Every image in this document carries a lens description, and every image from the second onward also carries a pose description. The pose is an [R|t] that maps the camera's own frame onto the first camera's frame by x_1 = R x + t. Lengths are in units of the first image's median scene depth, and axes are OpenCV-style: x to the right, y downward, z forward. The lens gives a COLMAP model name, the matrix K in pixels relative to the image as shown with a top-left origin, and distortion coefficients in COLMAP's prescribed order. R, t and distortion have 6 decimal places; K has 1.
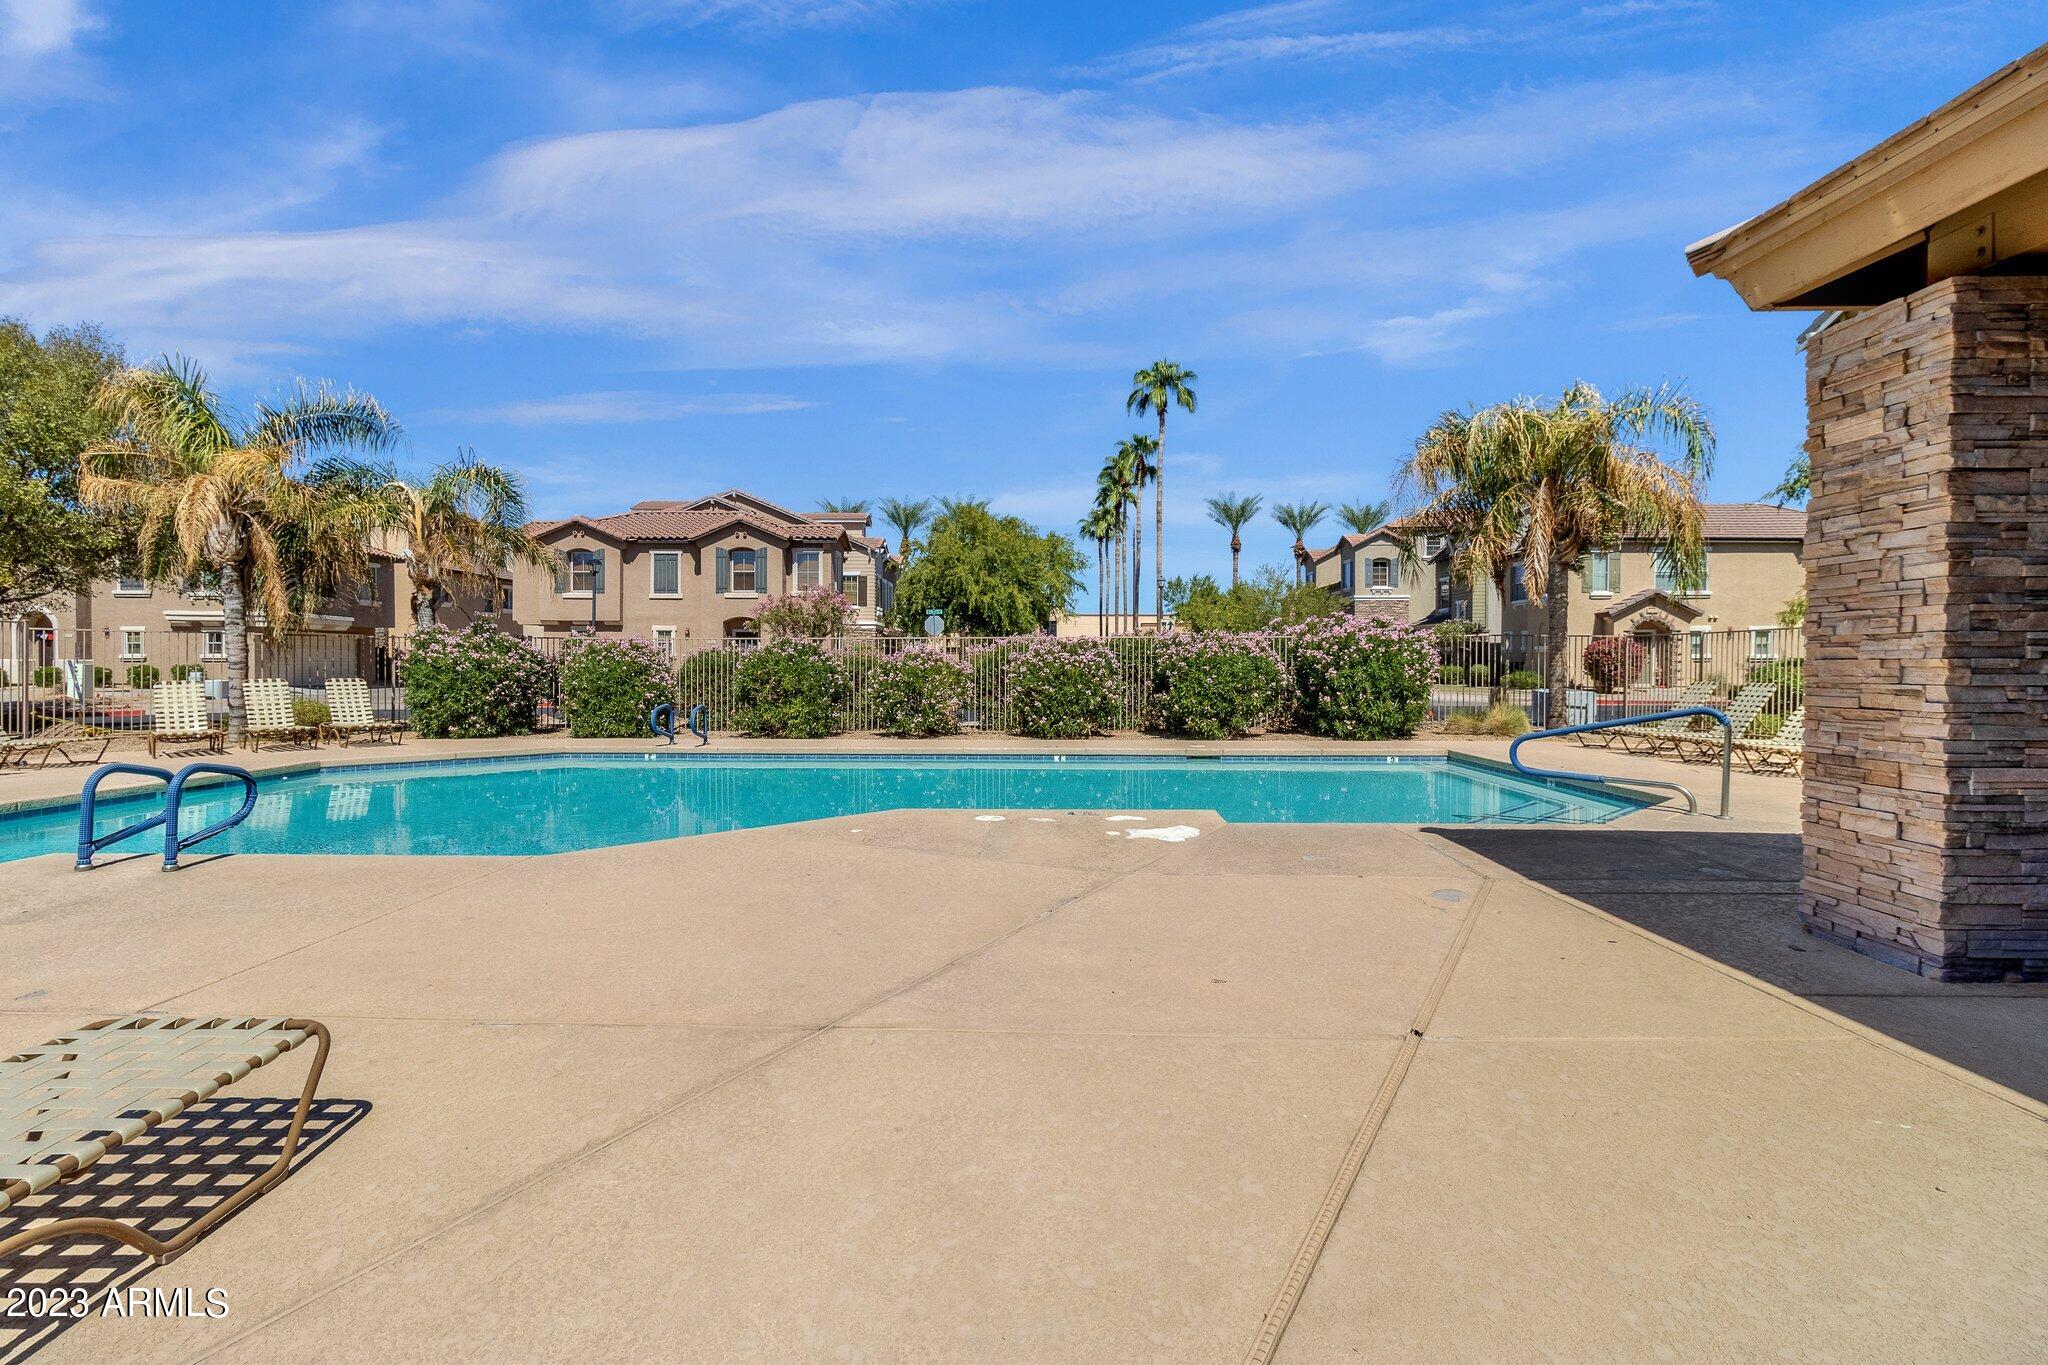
lens RADIAL K [[970.4, 0, 1024.0], [0, 970.4, 682.5], [0, 0, 1]] dist [0.004134, 0.000351]
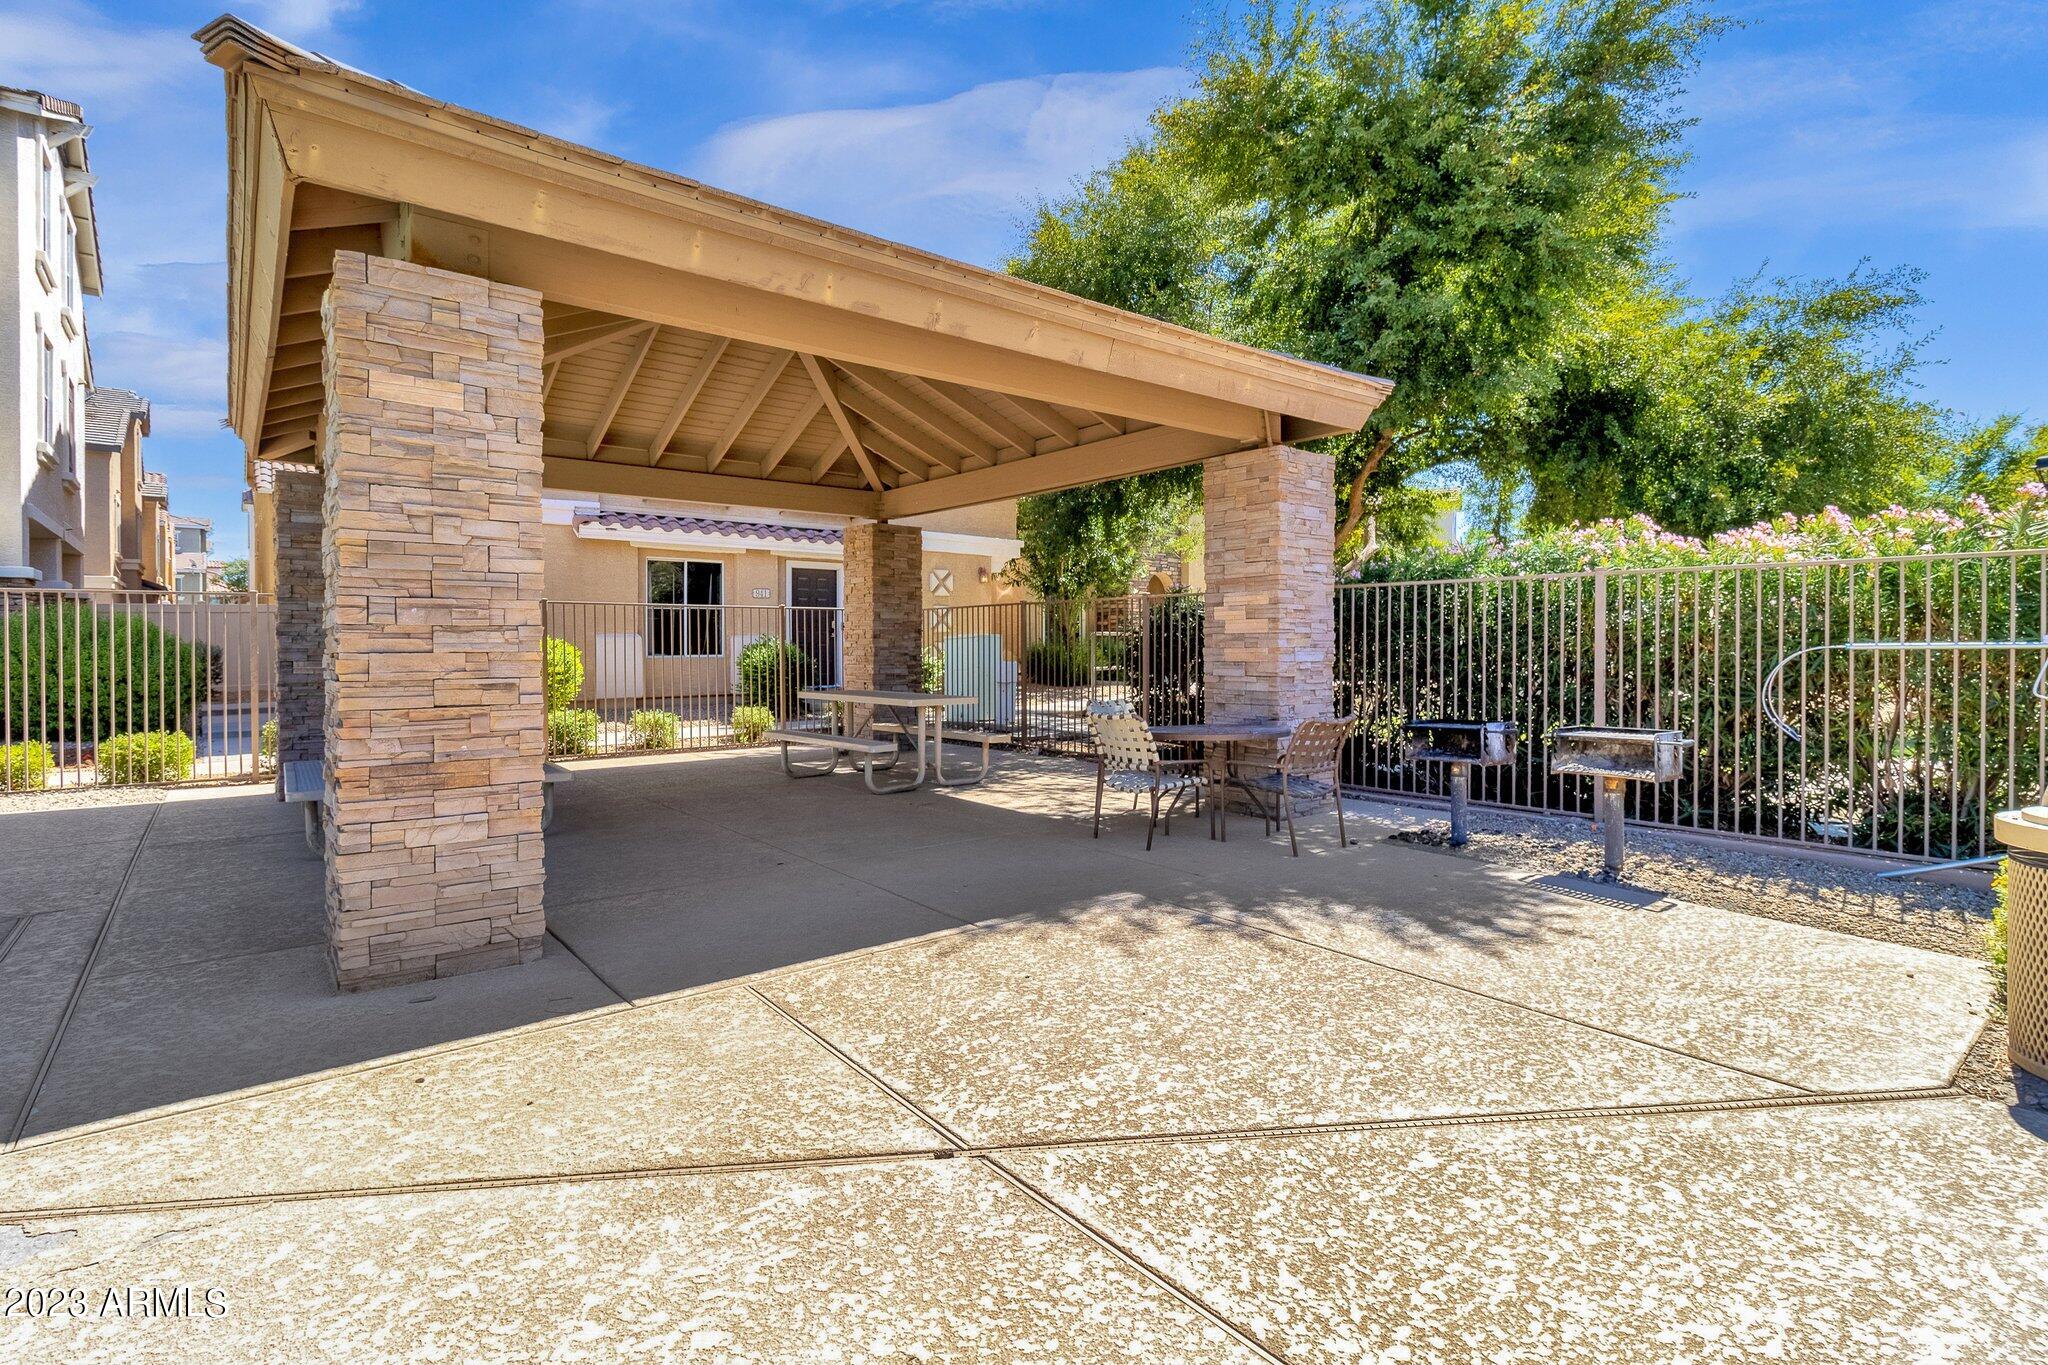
lens RADIAL K [[981.6, 0, 985.5], [0, 981.6, 652.2], [0, 0, 1]] dist [-0.002805, -0.000537]
pose [[-0.632268, -0.007497, 0.774714, -0.050034], [0.016028, 0.999613, 0.022754, -0.011208], [-0.774584, 0.026804, -0.631903, 0.358872]]
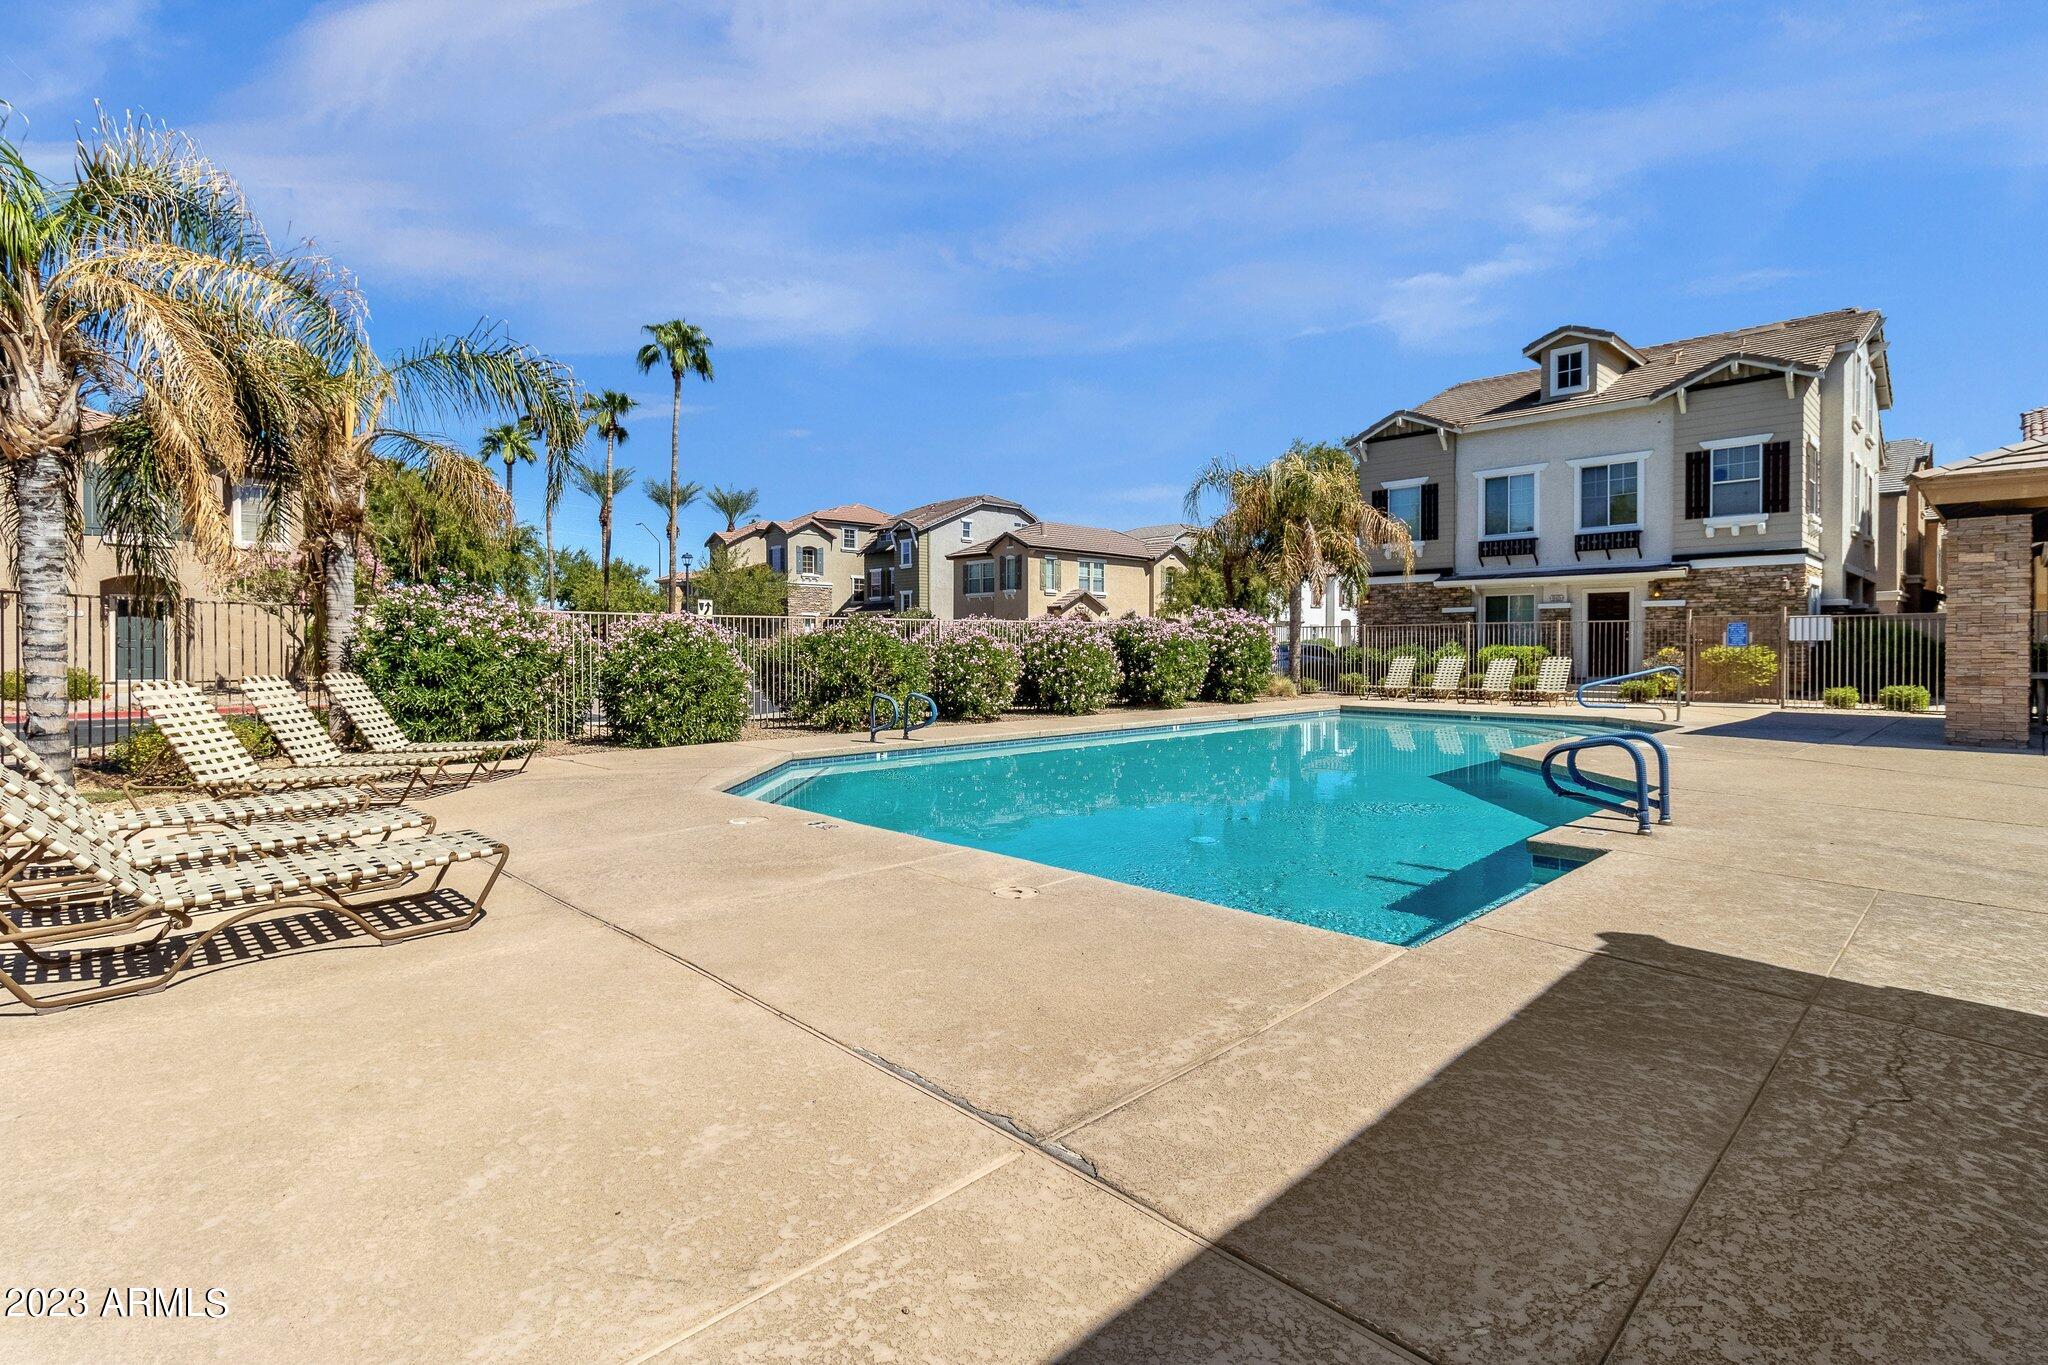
lens RADIAL K [[989.6, 0, 1050.0], [0, 989.6, 661.0], [0, 0, 1]] dist [0.003173, 0.000771]
pose [[0.685422, -0.012968, 0.728030, -0.919853], [0.017347, 0.999848, 0.001478, -0.005318], [-0.727939, 0.011616, 0.685543, 0.302755]]
